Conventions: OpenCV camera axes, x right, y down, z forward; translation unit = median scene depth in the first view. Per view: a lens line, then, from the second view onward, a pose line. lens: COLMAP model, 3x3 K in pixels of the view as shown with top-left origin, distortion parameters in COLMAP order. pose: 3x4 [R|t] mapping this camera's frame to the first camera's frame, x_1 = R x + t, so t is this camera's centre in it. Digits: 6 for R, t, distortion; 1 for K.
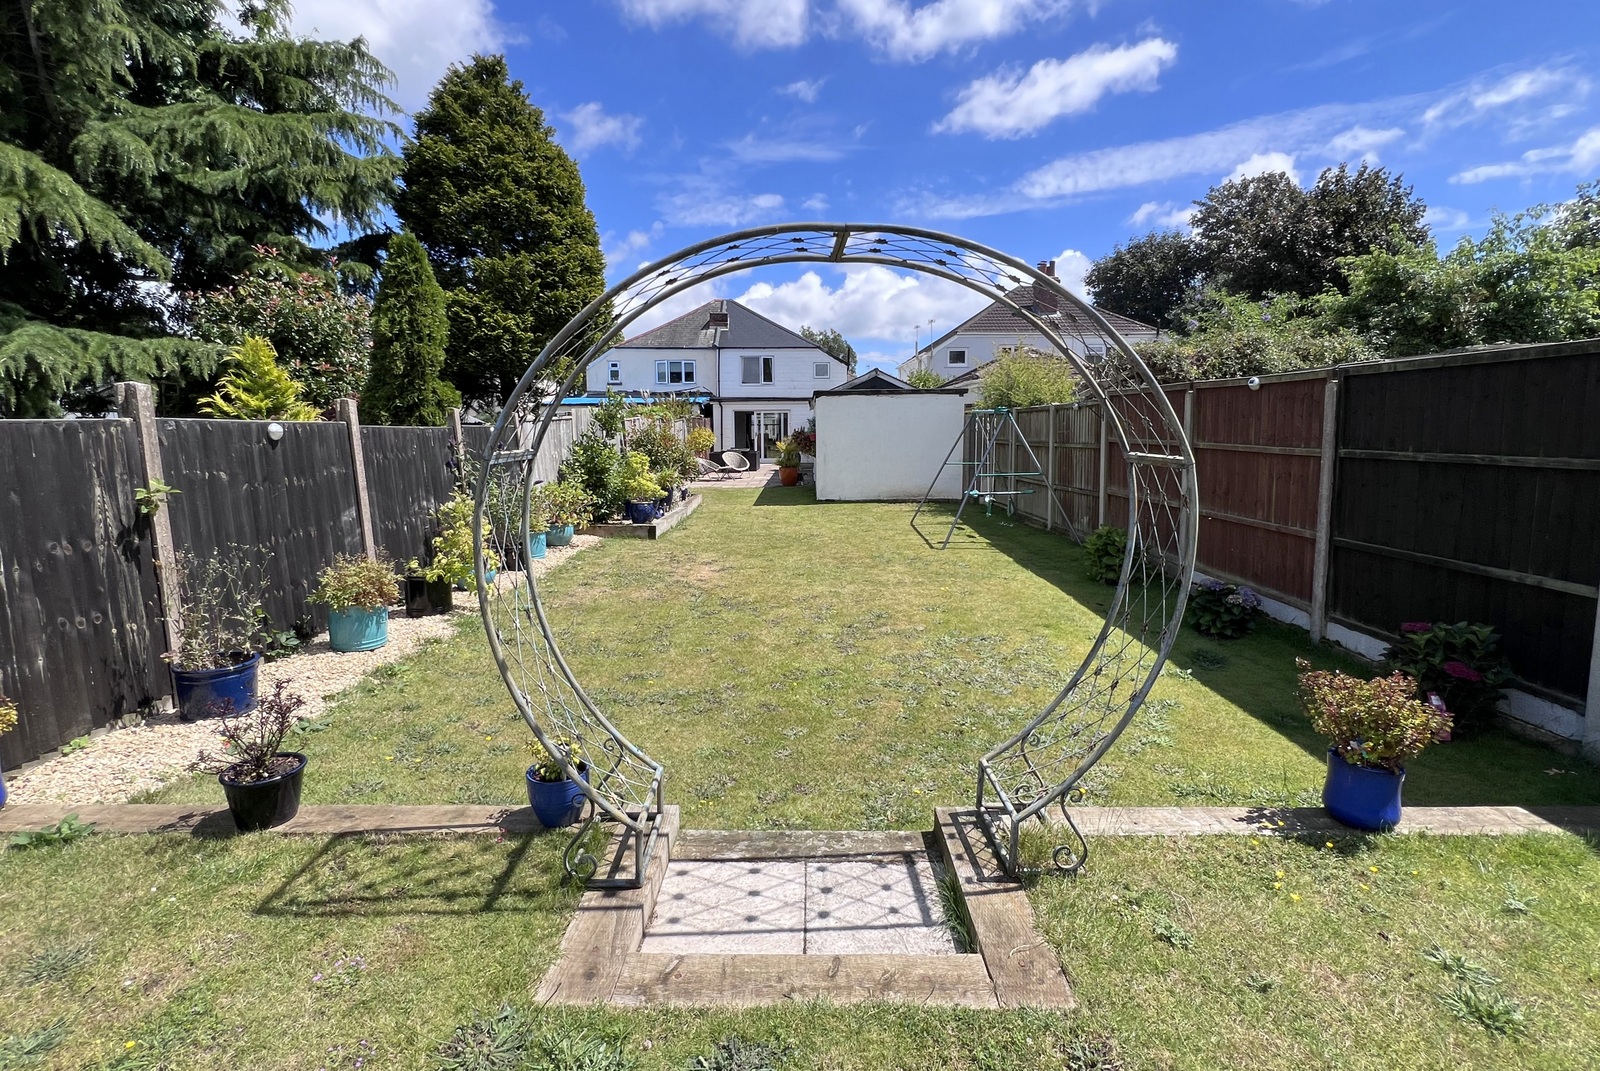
lens RADIAL K [[719.6, 0, 790.3], [0, 719.6, 525.5], [0, 0, 1]] dist [-0.002521, -0.000598]
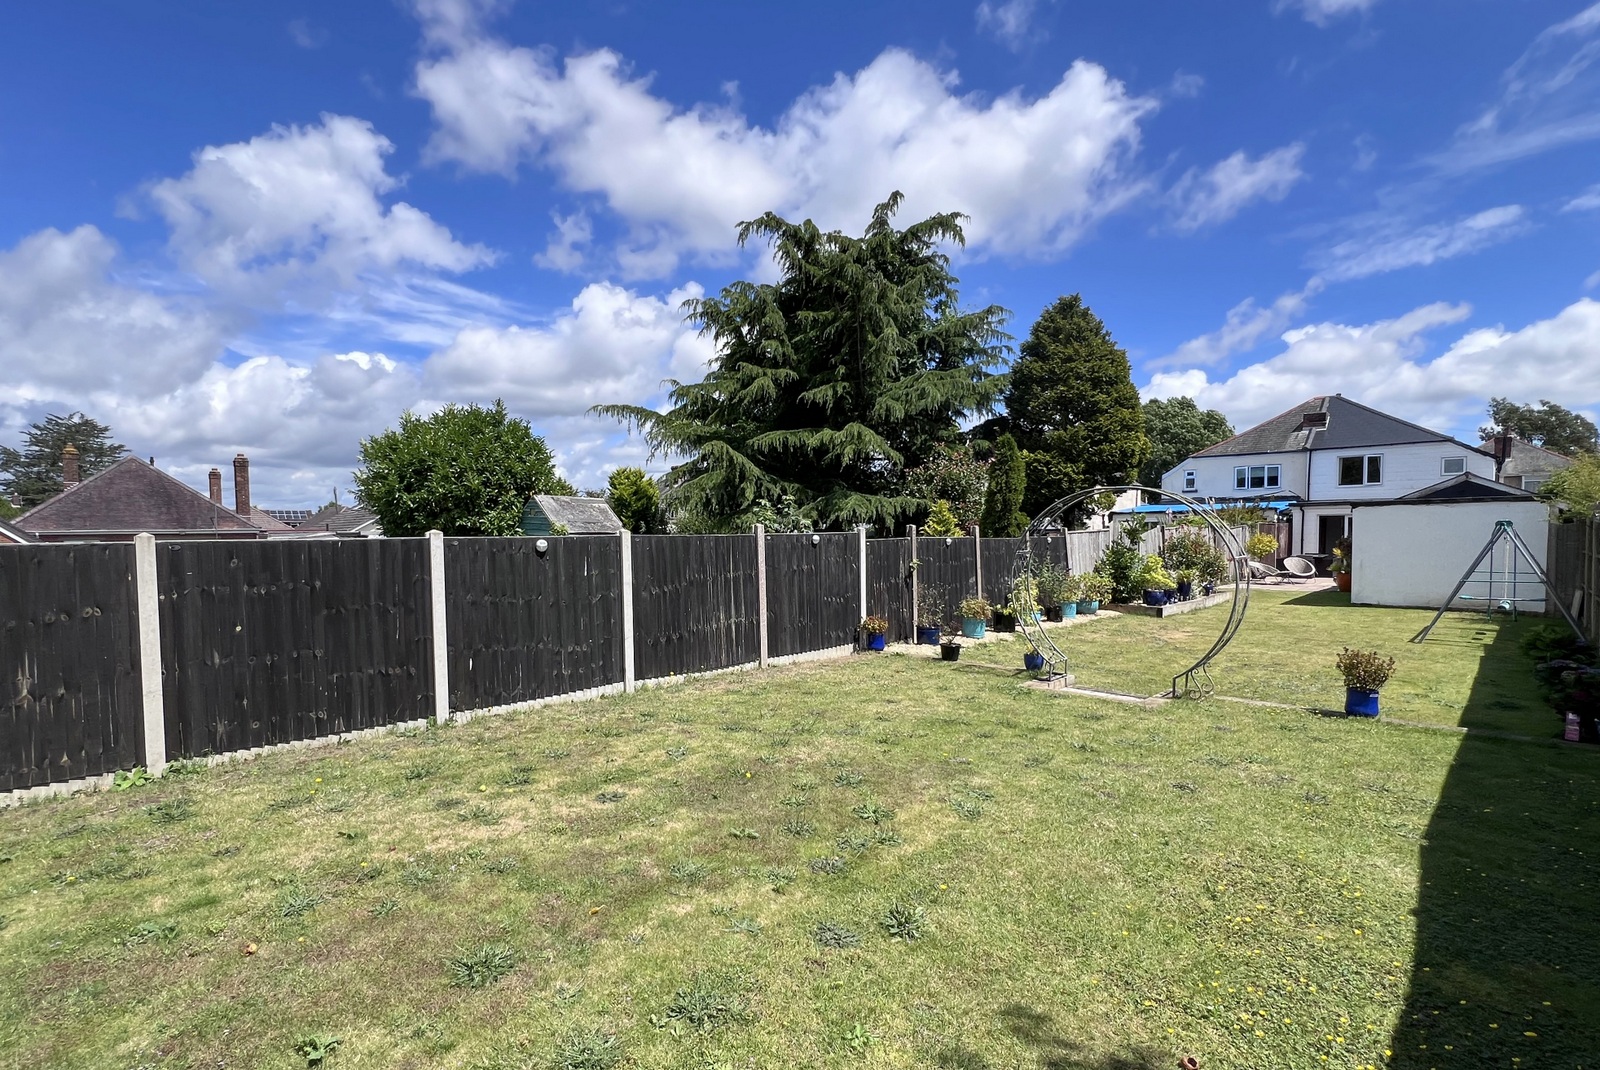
lens RADIAL K [[733.6, 0, 796.0], [0, 733.6, 545.8], [0, 0, 1]] dist [-0.004756, -0.001357]
pose [[0.718825, 0.011811, -0.695090, 0.279570], [-0.090155, 0.992996, -0.076361, 0.052302], [0.689320, 0.117556, 0.714856, -0.497489]]
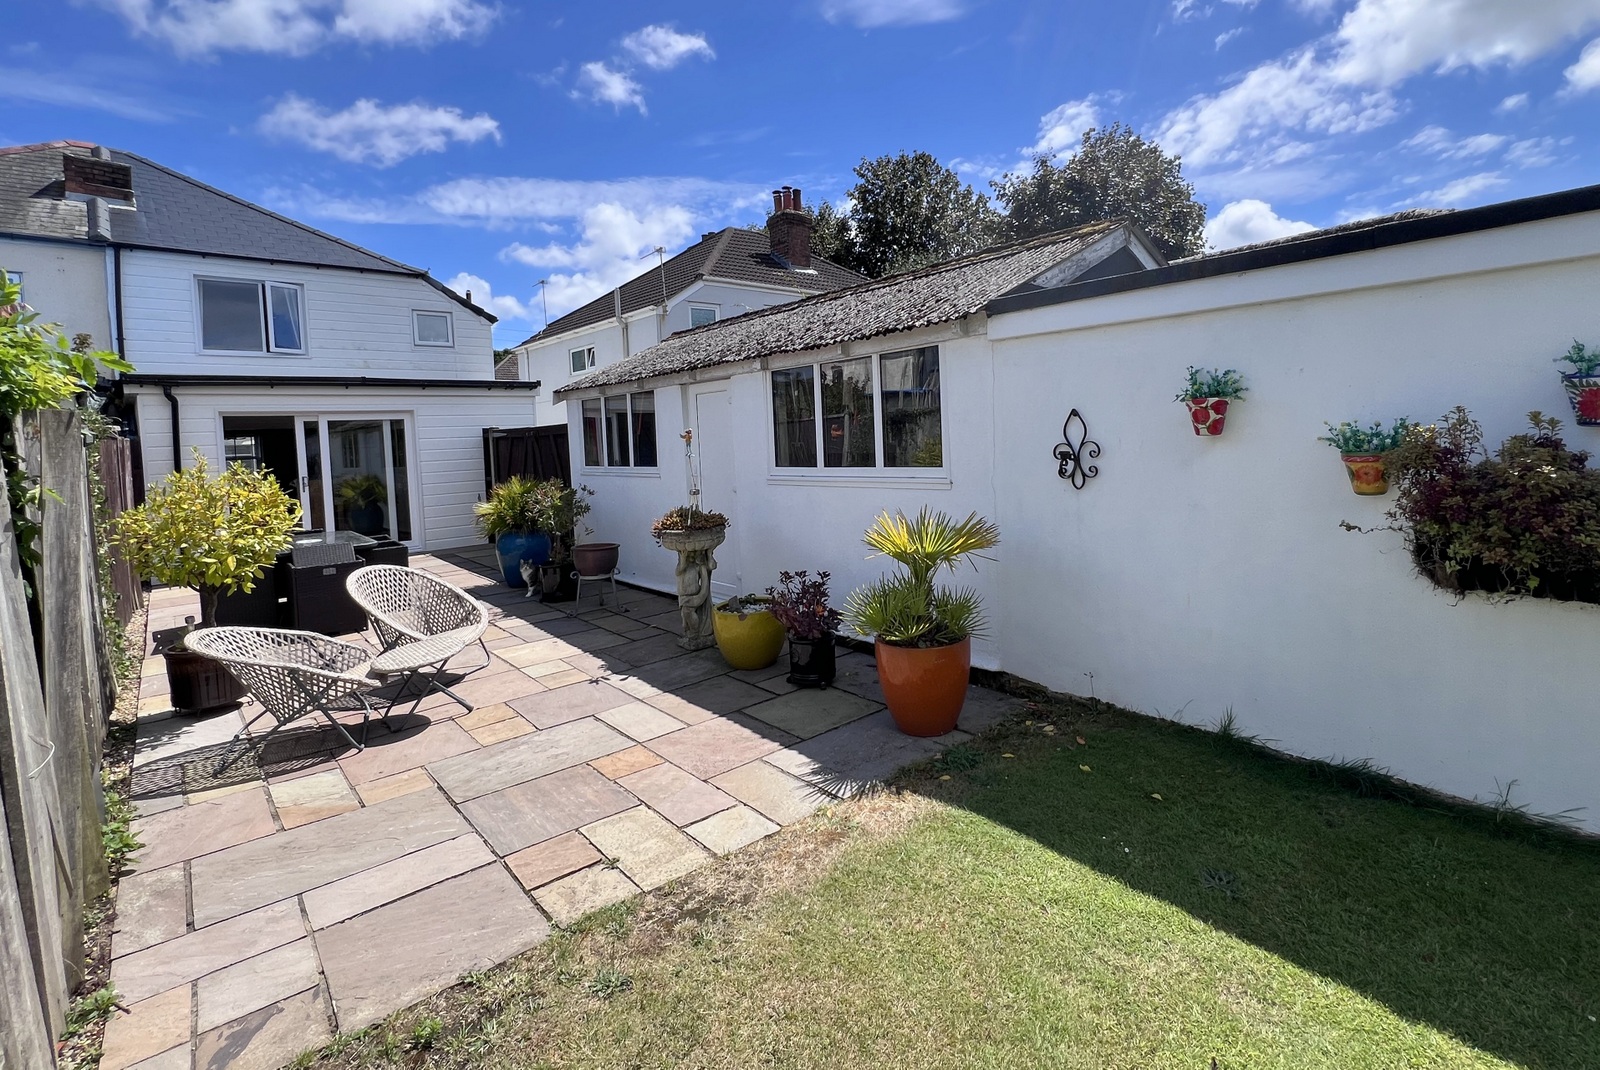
lens RADIAL K [[719.6, 0, 790.3], [0, 719.6, 525.0], [0, 0, 1]] dist [-0.002521, -0.000598]
pose [[0.736561, -0.105036, 0.668166, -0.346347], [0.126742, 0.991803, 0.016196, -0.226323], [-0.664390, 0.072756, 0.743836, 1.671768]]
